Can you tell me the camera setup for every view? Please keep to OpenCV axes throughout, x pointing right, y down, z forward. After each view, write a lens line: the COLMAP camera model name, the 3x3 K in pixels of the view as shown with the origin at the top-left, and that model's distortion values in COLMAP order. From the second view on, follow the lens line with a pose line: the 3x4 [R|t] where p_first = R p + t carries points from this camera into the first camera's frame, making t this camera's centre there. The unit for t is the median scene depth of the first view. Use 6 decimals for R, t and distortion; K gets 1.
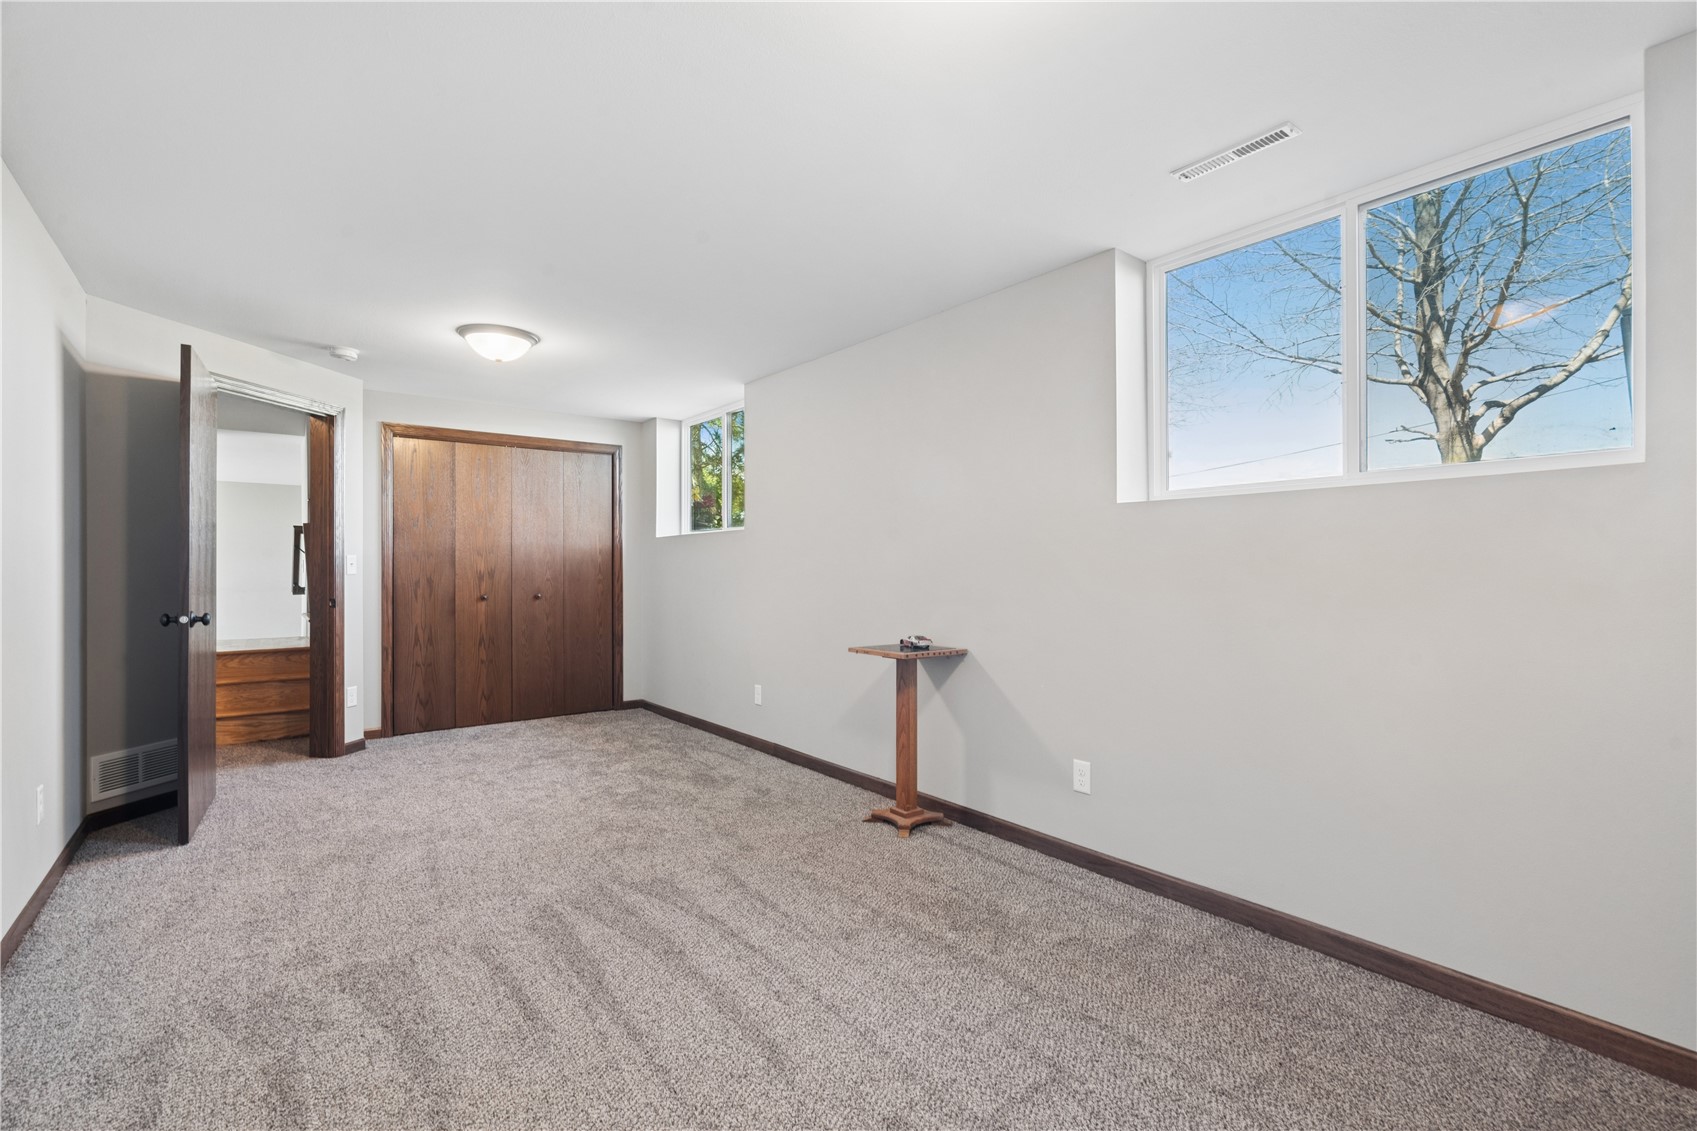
lens RADIAL K [[769.5, 0, 859.8], [0, 769.5, 571.8], [0, 0, 1]] dist [-0.009283, 0.004649]
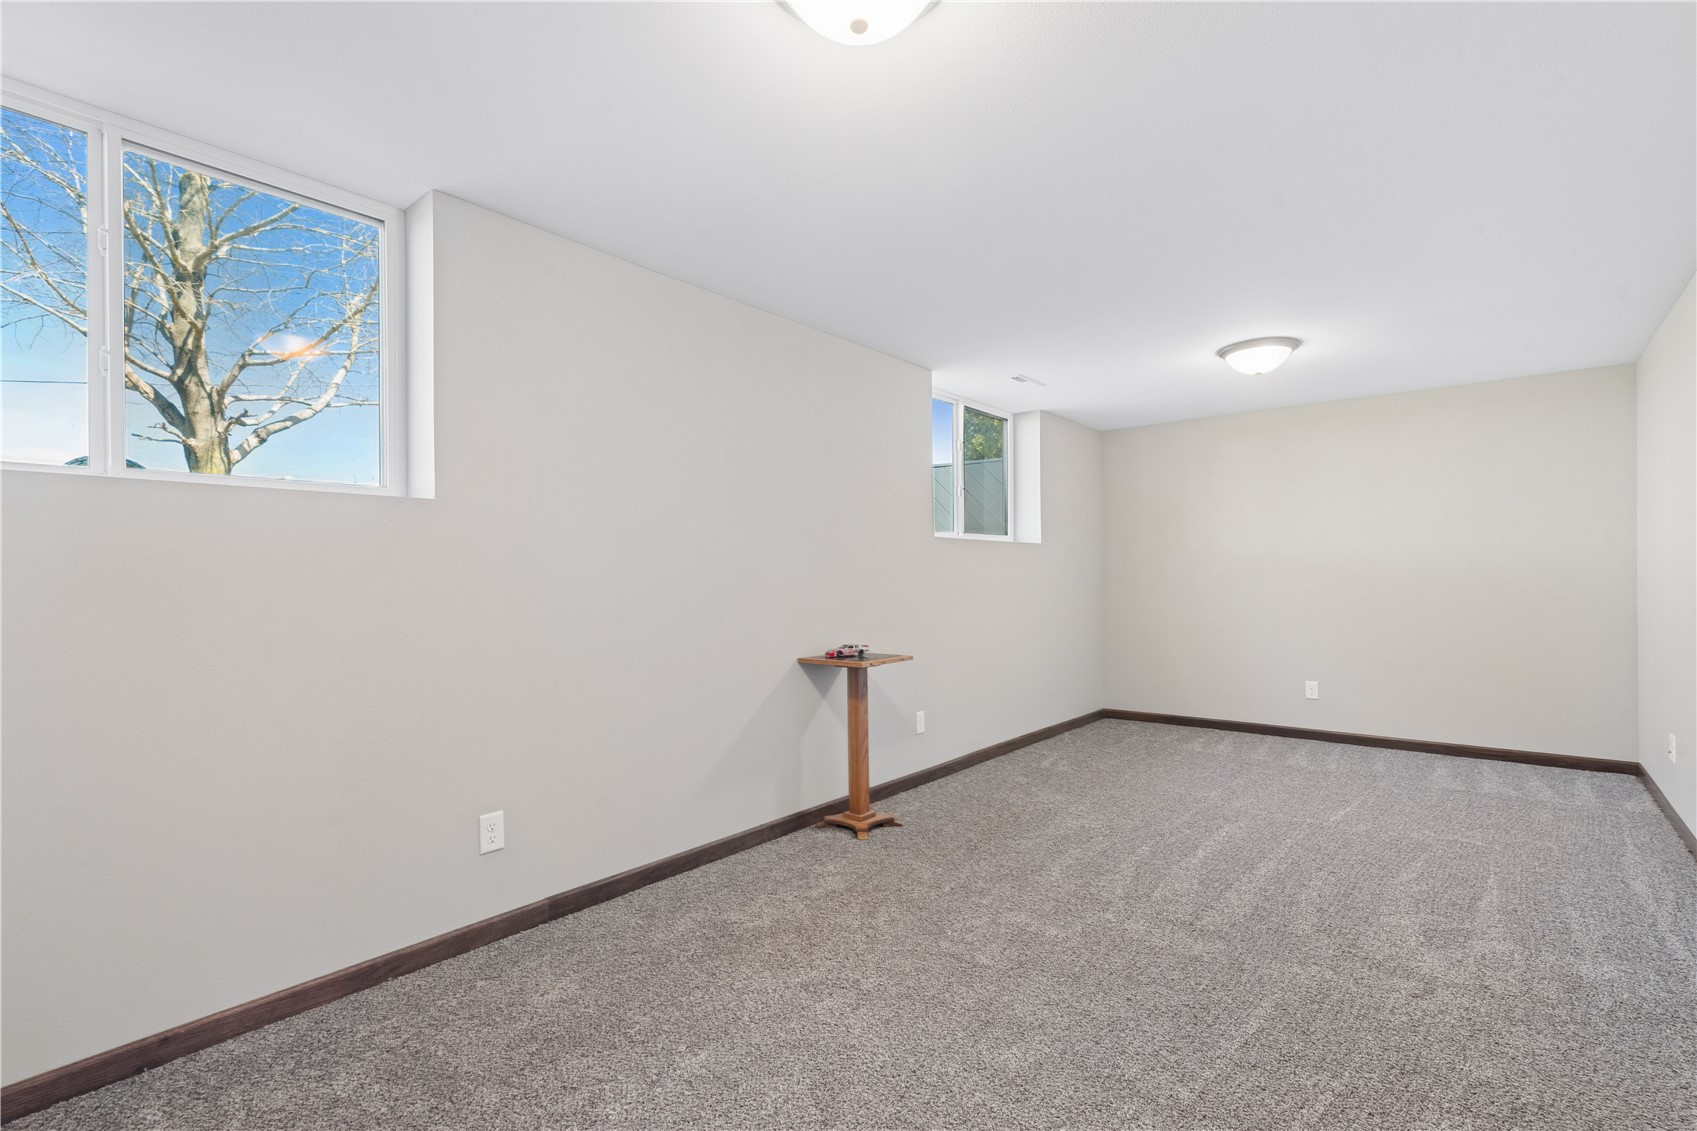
lens RADIAL K [[769.5, 0, 859.7], [0, 769.5, 564.0], [0, 0, 1]] dist [-0.009283, 0.004649]
pose [[-0.215280, 0.021803, 0.976309, -0.334621], [0.011441, 0.999738, -0.019803, -0.001781], [-0.976485, 0.006907, -0.215474, 0.427802]]
